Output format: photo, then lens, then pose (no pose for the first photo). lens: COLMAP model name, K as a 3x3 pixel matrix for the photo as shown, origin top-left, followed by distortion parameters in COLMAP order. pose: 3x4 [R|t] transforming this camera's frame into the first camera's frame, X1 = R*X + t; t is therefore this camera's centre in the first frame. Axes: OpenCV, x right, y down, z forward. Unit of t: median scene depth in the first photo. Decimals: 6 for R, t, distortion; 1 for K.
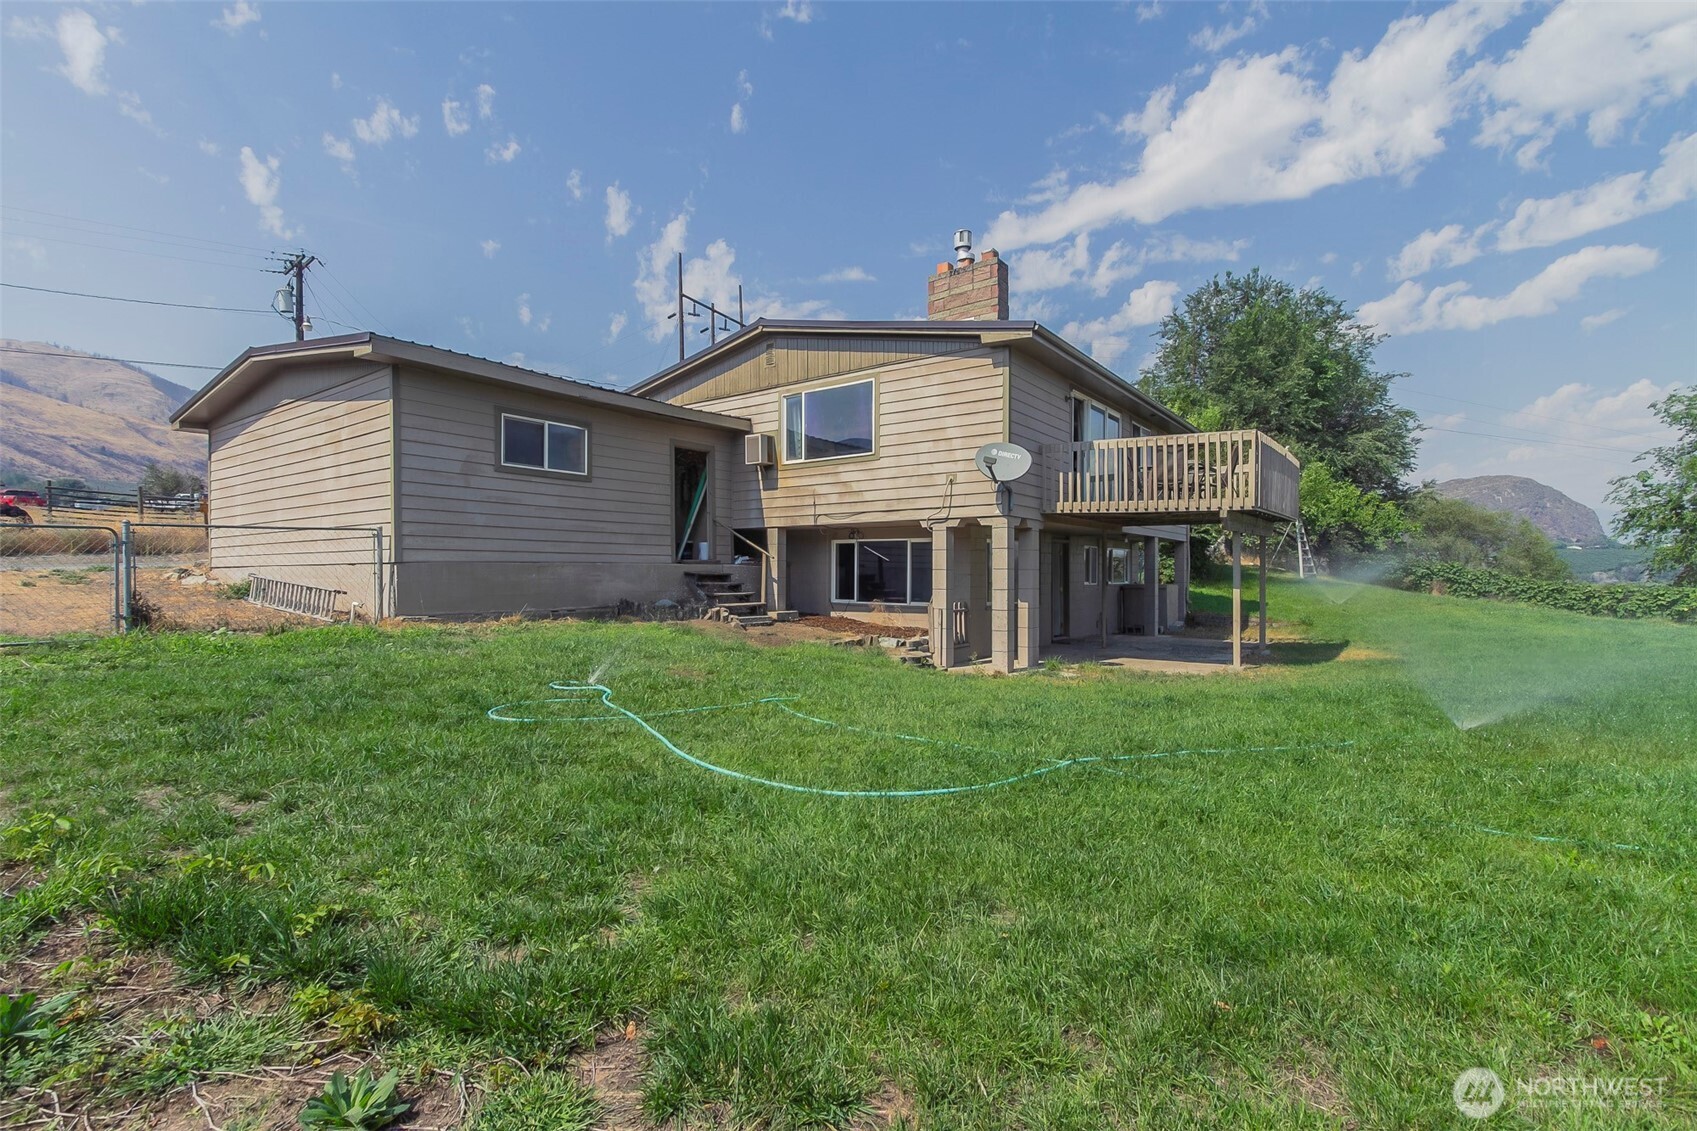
lens RADIAL K [[768.7, 0, 850.9], [0, 768.7, 569.7], [0, 0, 1]] dist [-0.009702, -0.001568]
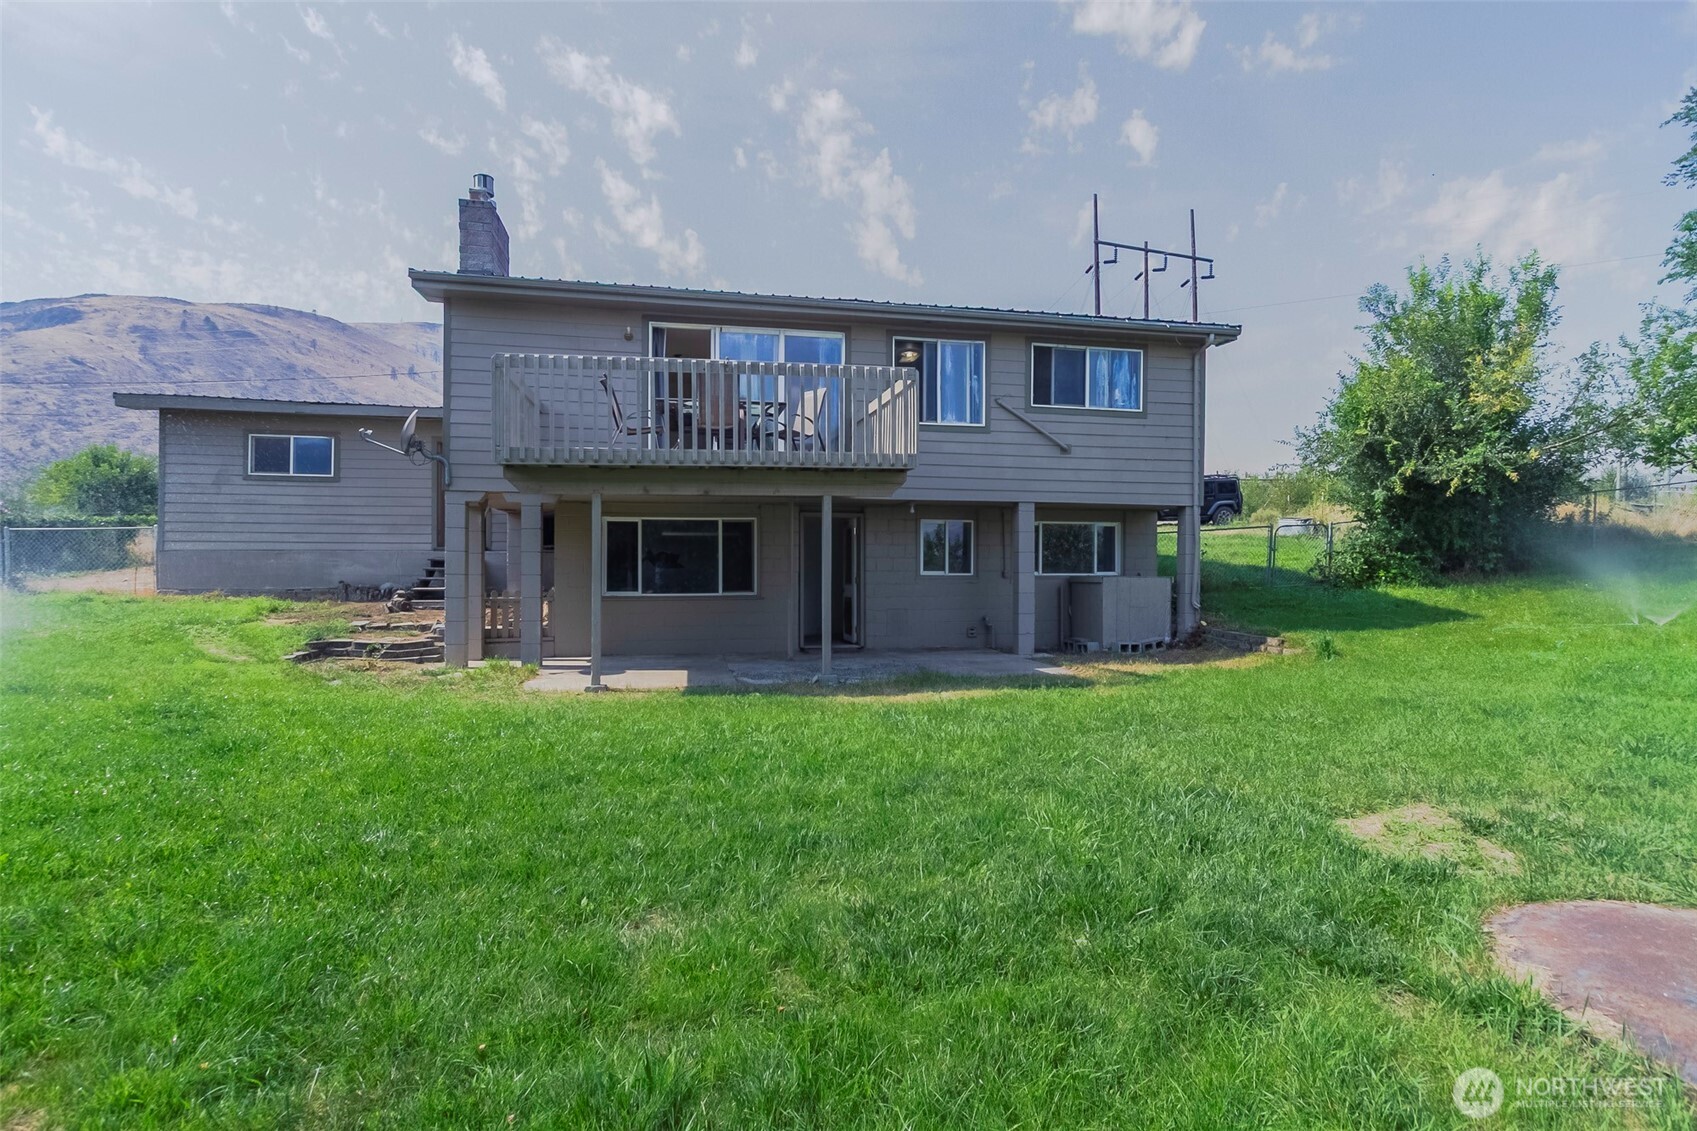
lens RADIAL K [[903.9, 0, 849.3], [0, 903.9, 572.6], [0, 0, 1]] dist [0.001494, 0.000193]
pose [[0.749547, -0.011830, -0.661845, 1.204570], [0.005860, 0.999920, -0.011236, 0.046677], [0.661925, 0.004543, 0.749556, 0.494563]]
